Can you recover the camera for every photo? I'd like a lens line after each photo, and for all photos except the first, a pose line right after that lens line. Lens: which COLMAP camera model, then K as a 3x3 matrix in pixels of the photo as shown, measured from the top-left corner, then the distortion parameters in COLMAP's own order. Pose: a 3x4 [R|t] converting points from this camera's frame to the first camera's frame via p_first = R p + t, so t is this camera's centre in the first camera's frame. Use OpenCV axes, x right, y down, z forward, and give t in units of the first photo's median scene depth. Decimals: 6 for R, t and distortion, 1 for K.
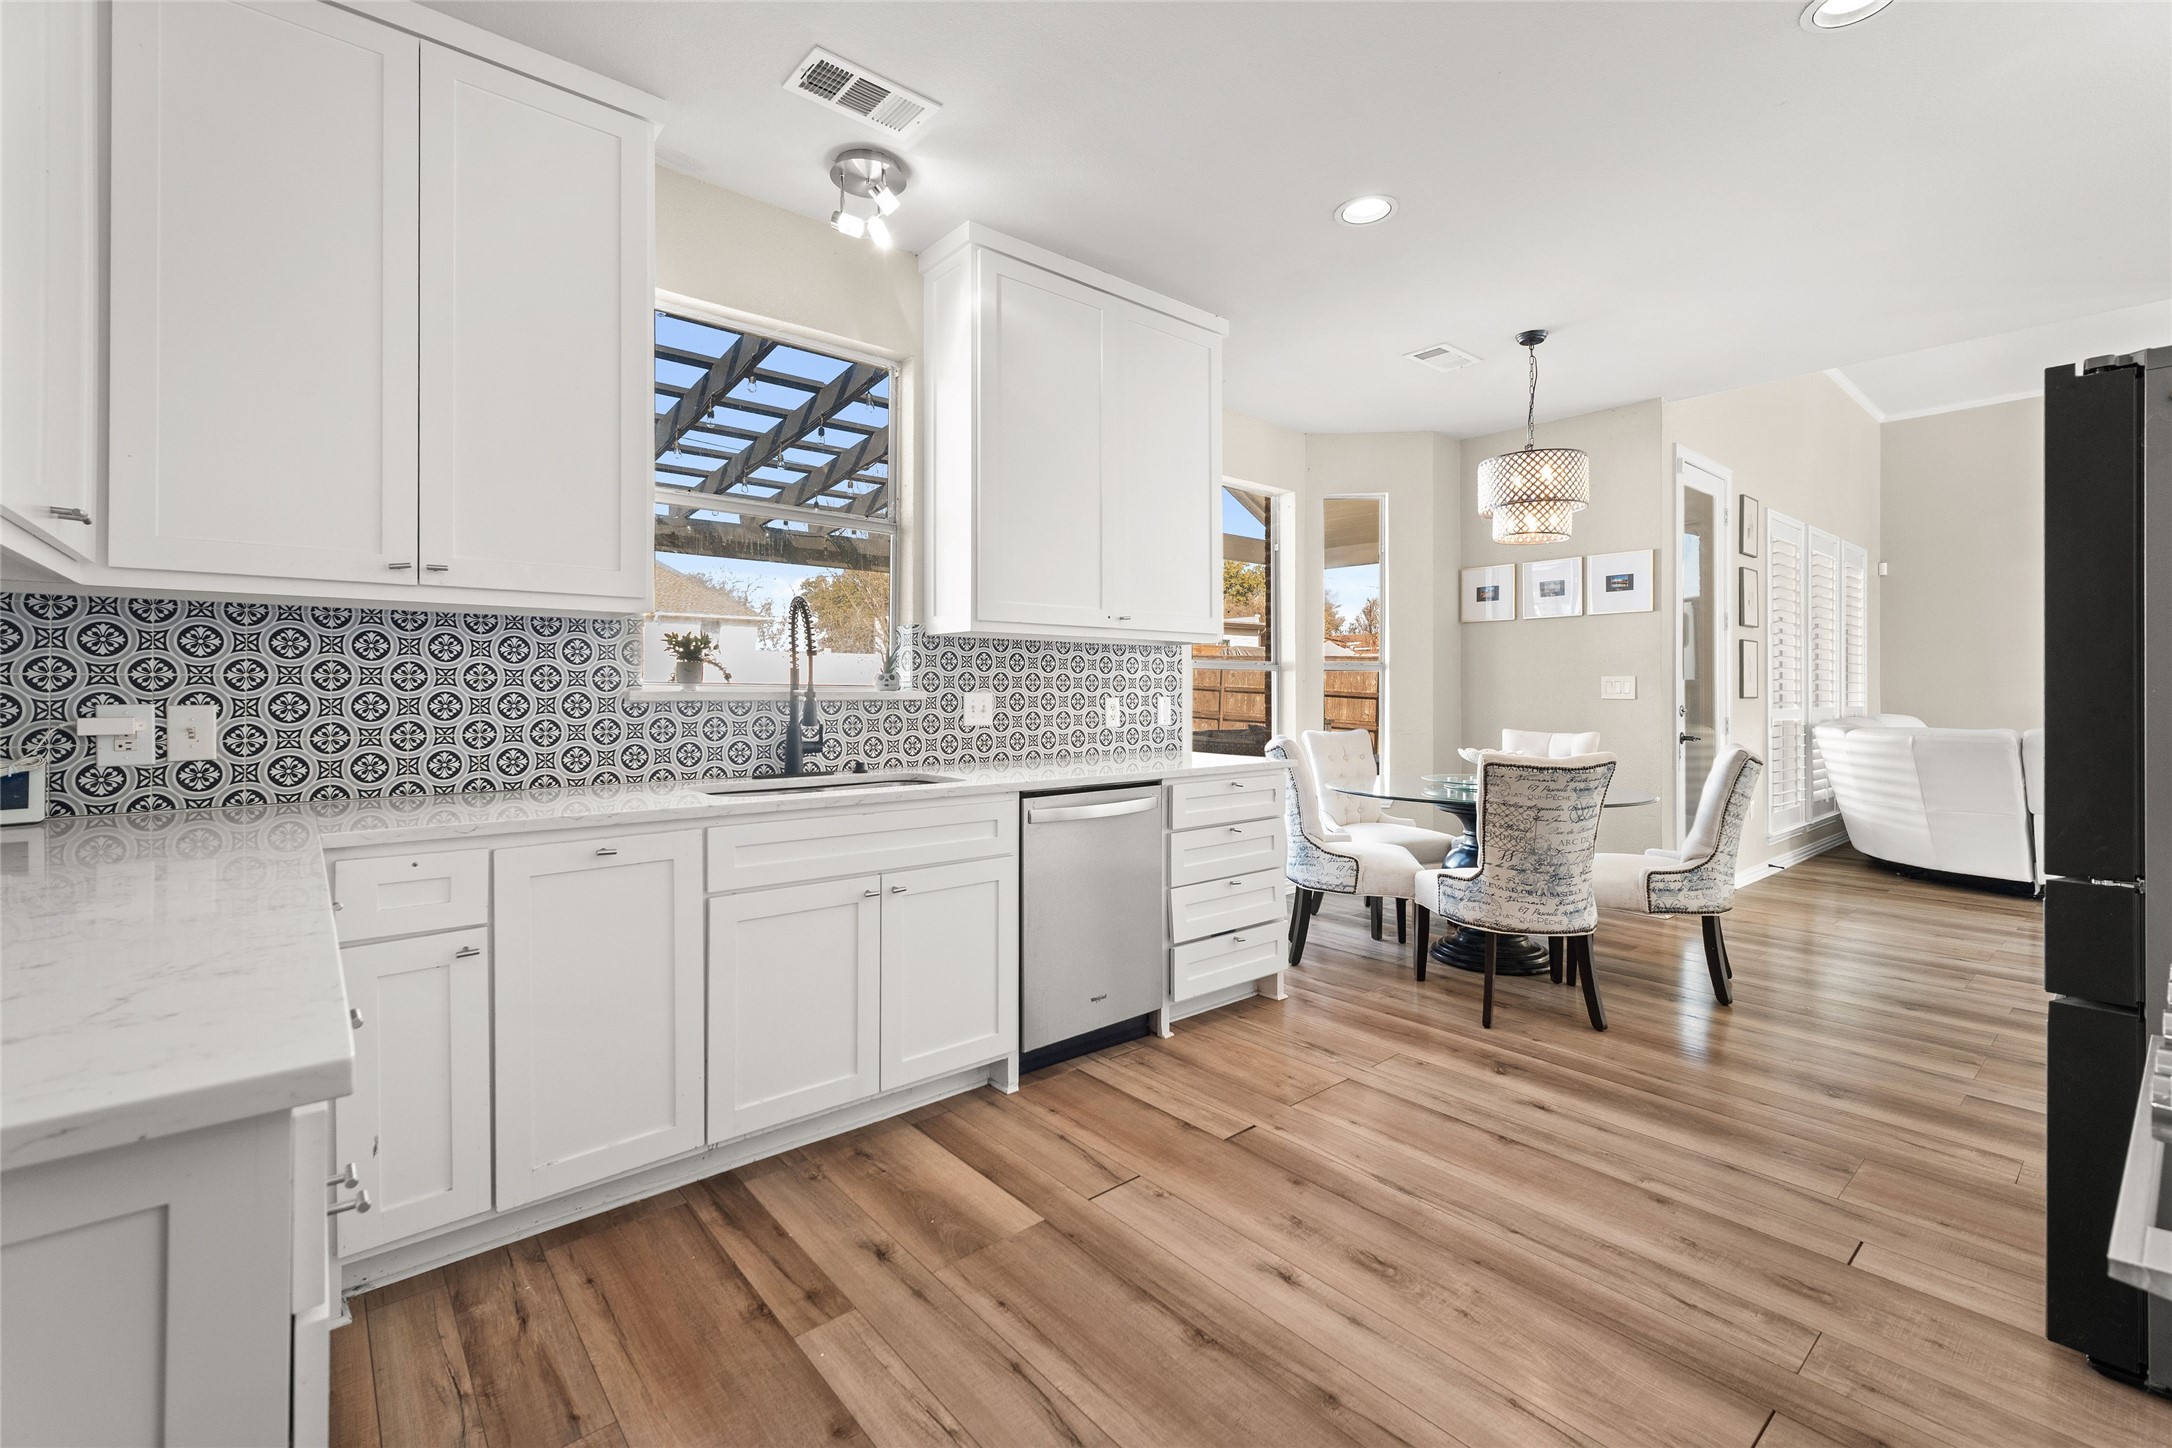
lens RADIAL K [[951.8, 0, 1084.1], [0, 951.8, 666.9], [0, 0, 1]] dist [0.005286, -0.000163]
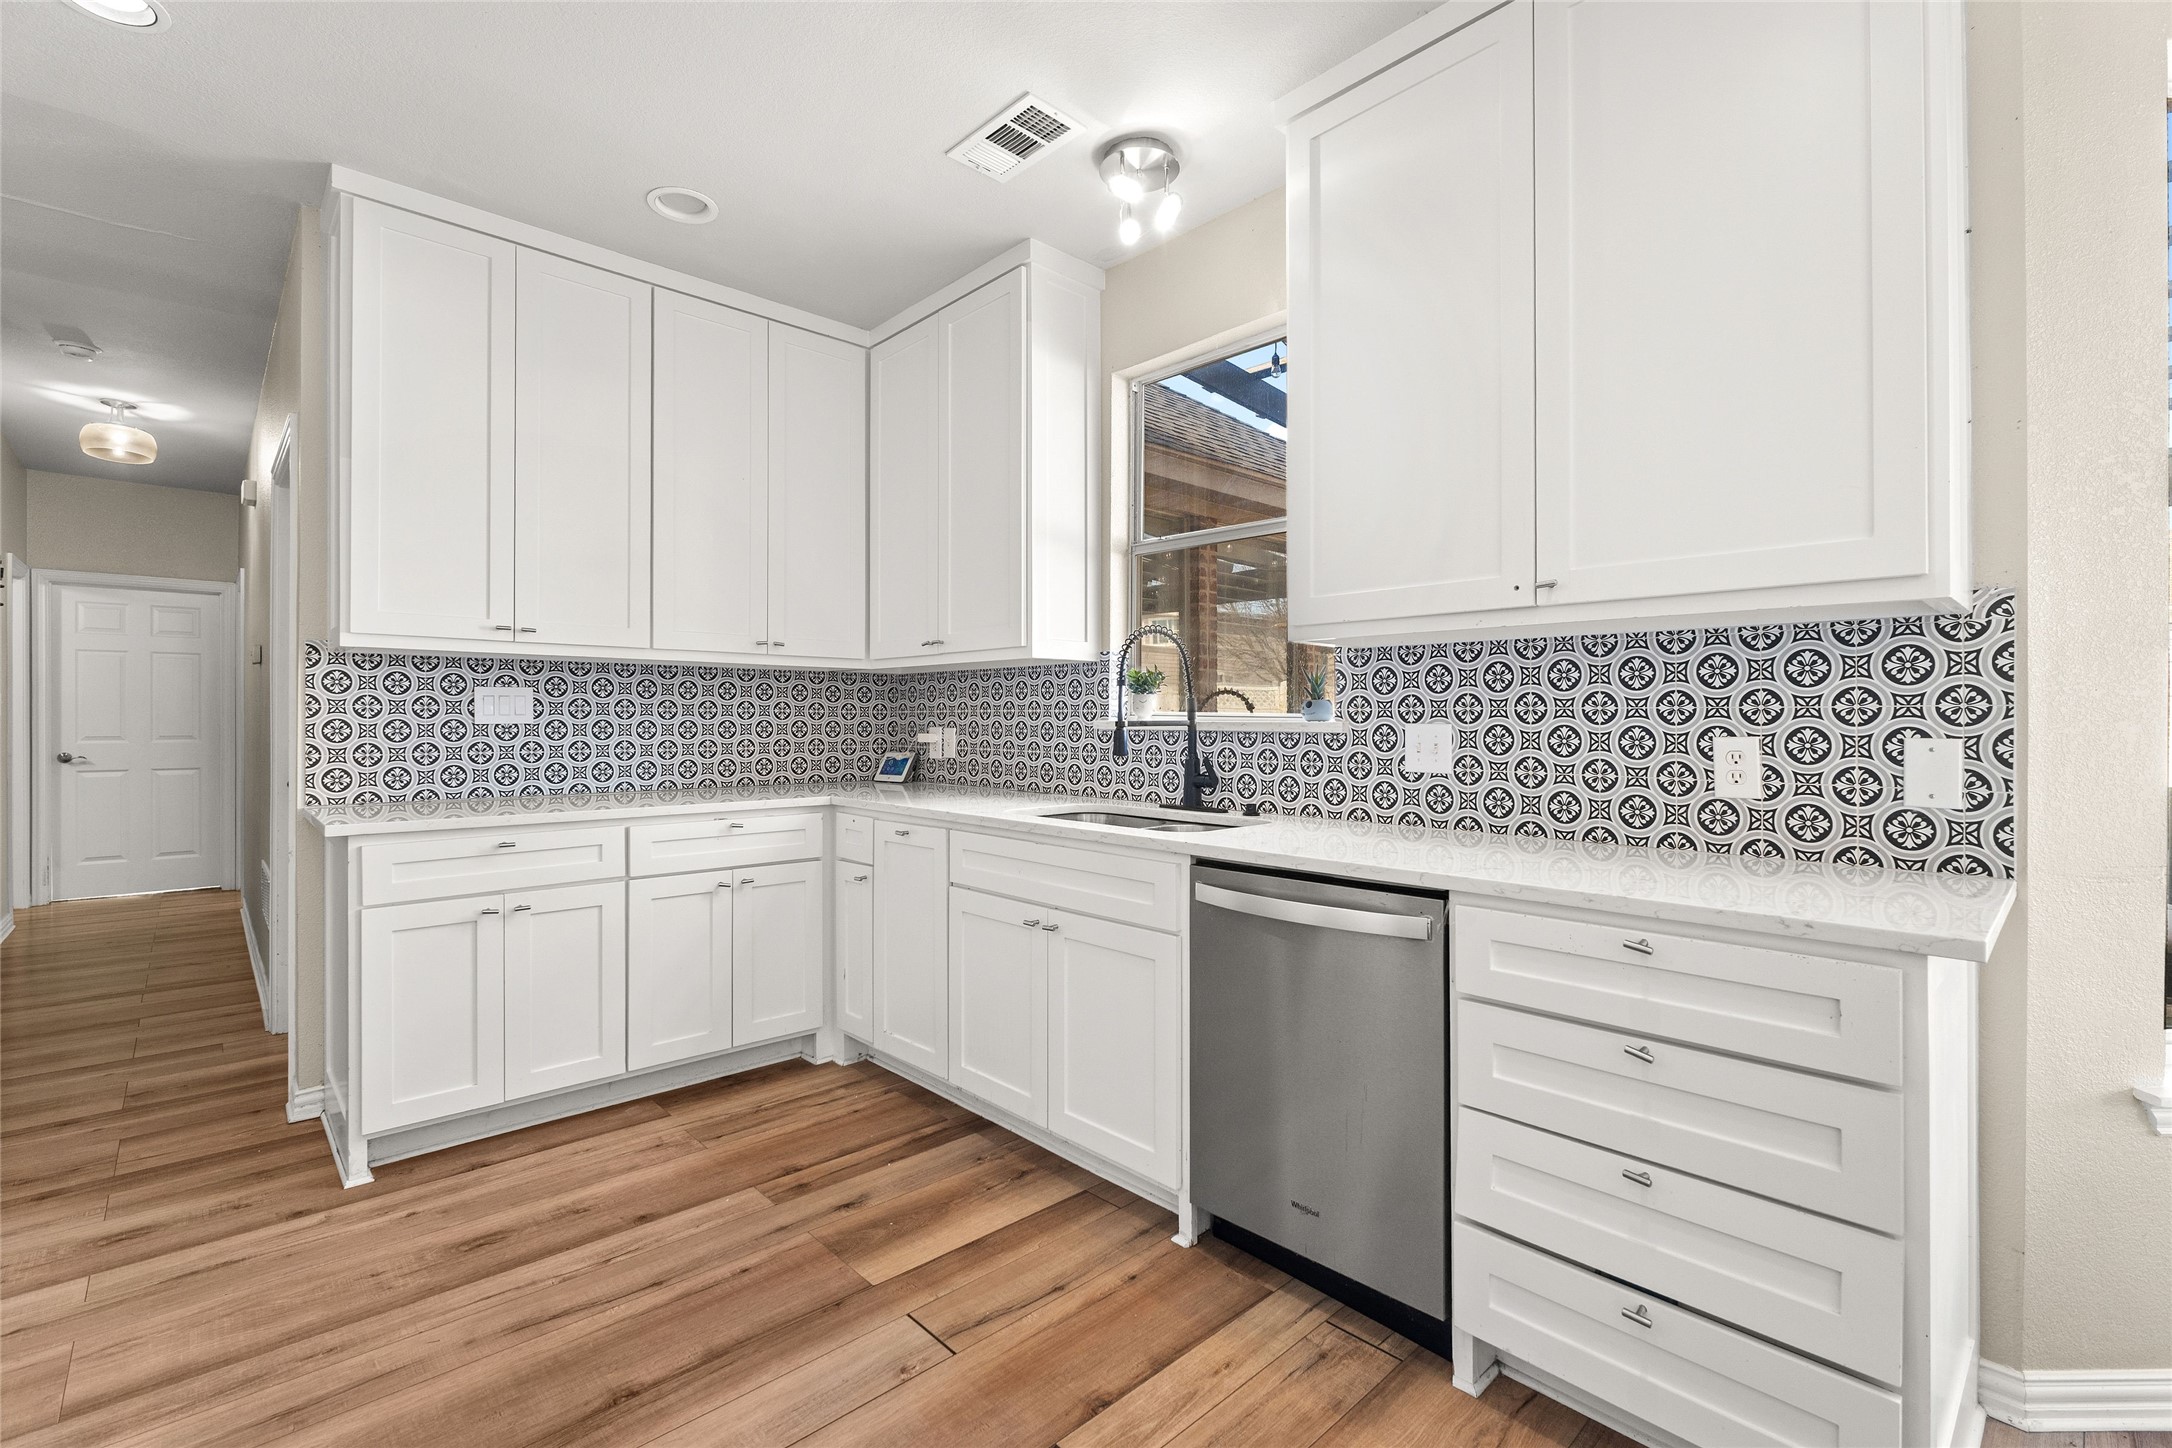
lens RADIAL K [[951.8, 0, 1089.5], [0, 951.8, 706.1], [0, 0, 1]] dist [0.005286, -0.000163]
pose [[0.043075, -0.014798, -0.998962, 0.797095], [0.022811, 0.999644, -0.013825, 0.025173], [0.998811, -0.022192, 0.043398, 1.034283]]
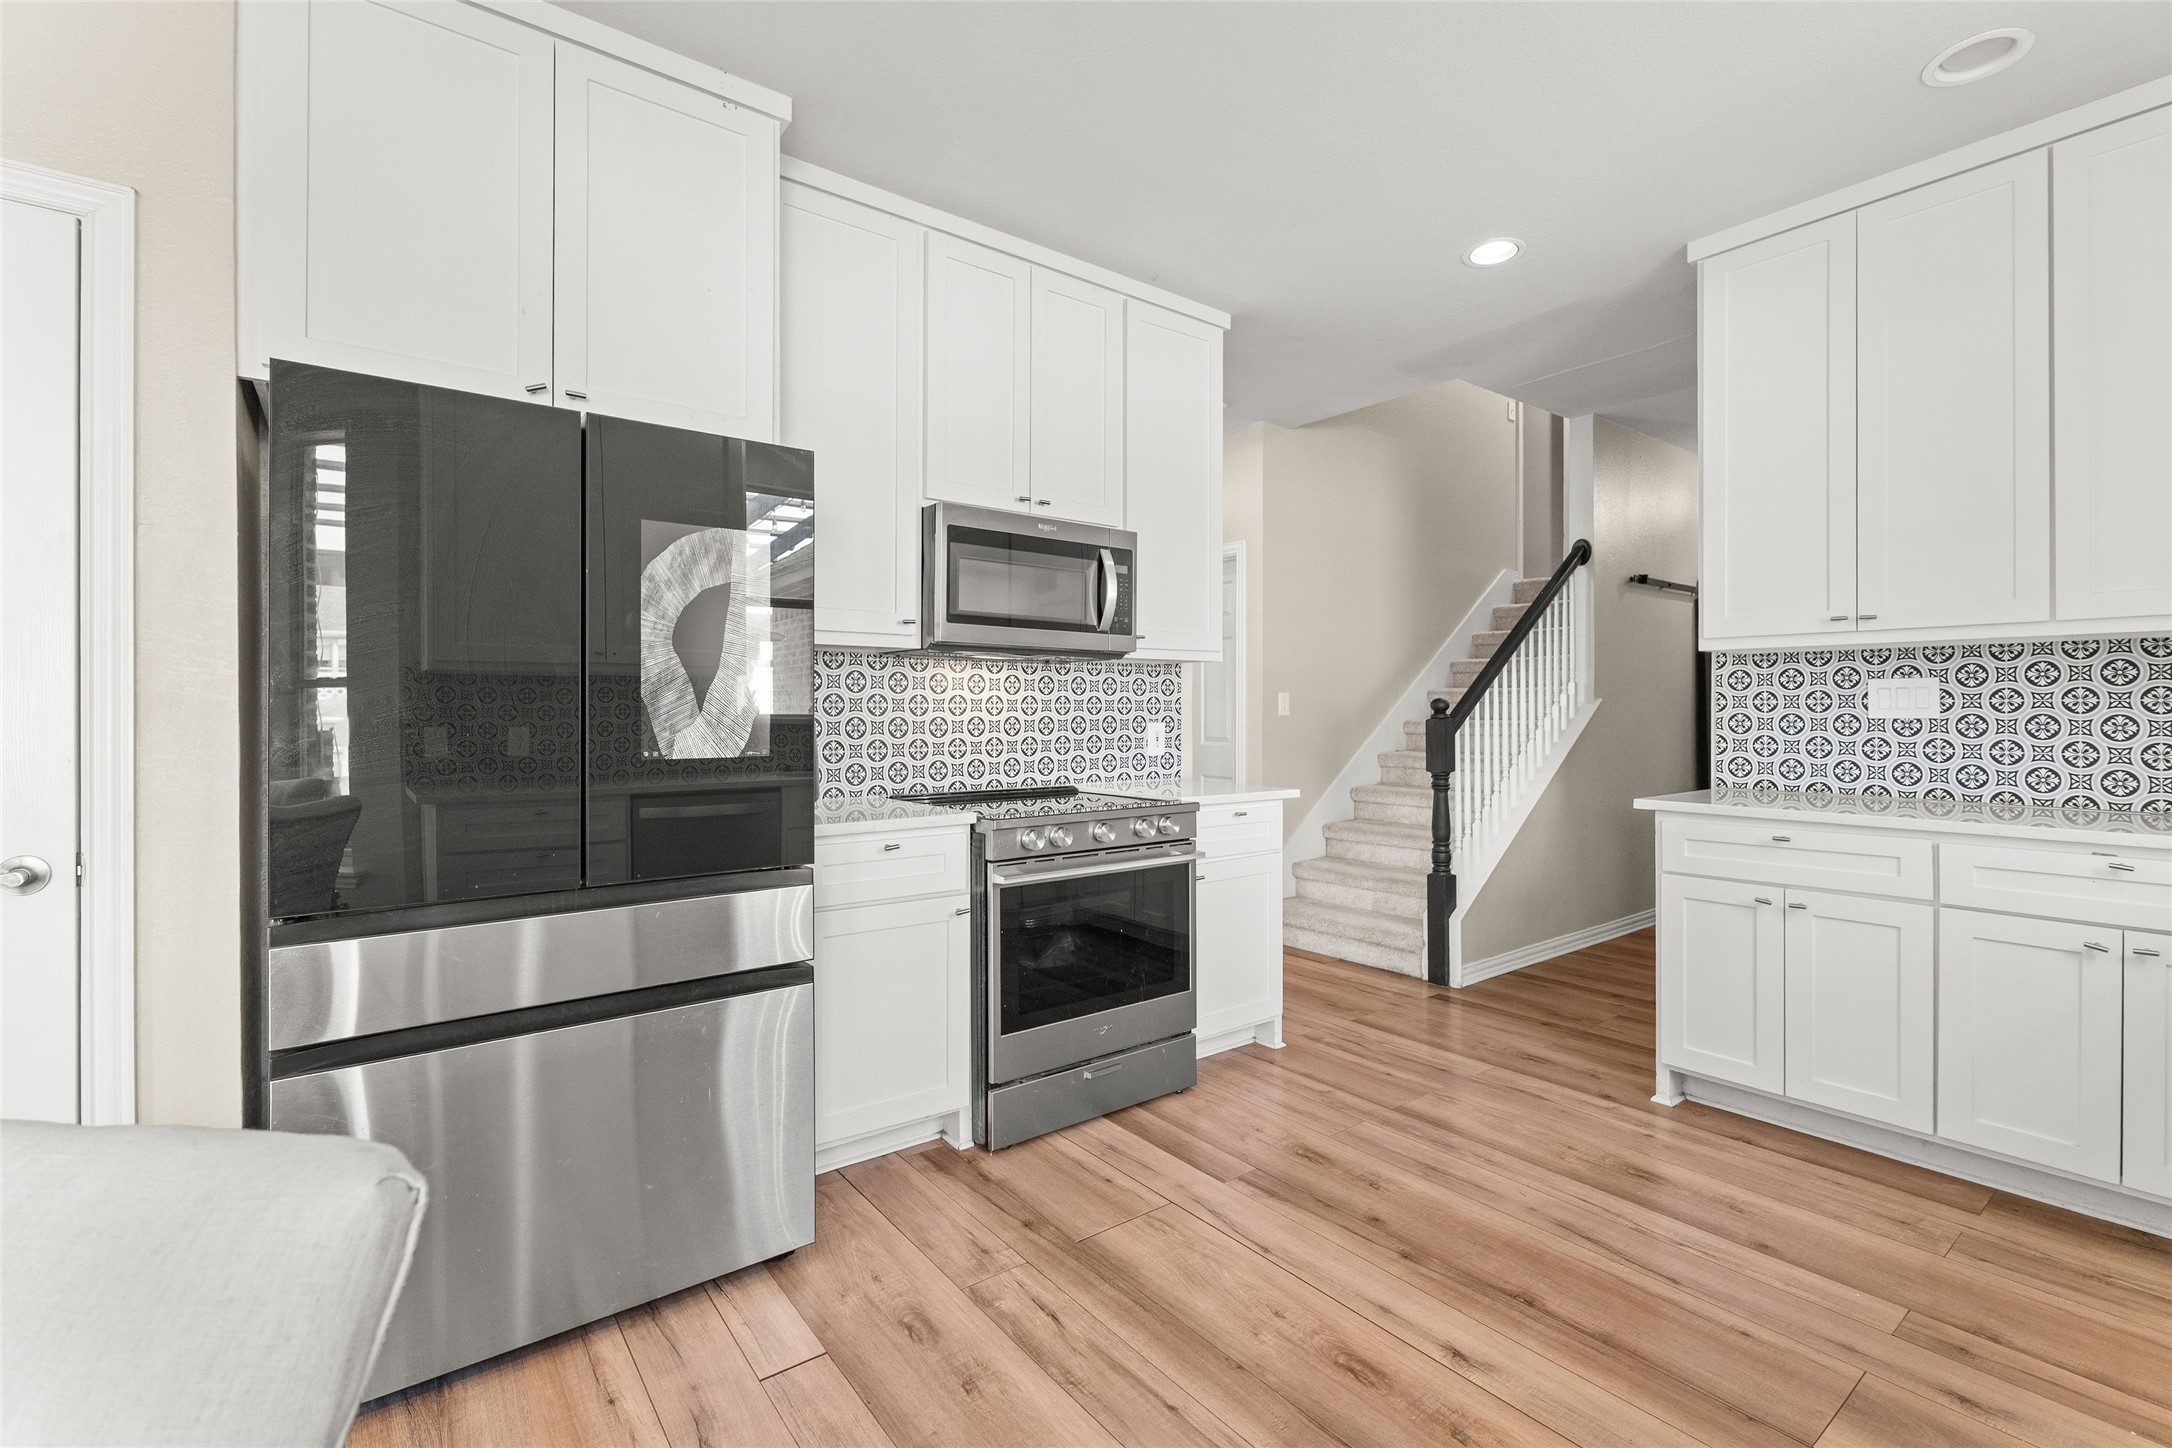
lens RADIAL K [[951.8, 0, 1090.2], [0, 951.8, 709.2], [0, 0, 1]] dist [0.005286, -0.000163]
pose [[-0.998715, 0.000992, 0.050671, 0.409559], [-0.000509, 0.999562, -0.029592, 0.037595], [-0.050678, -0.029580, -0.998277, 1.544072]]
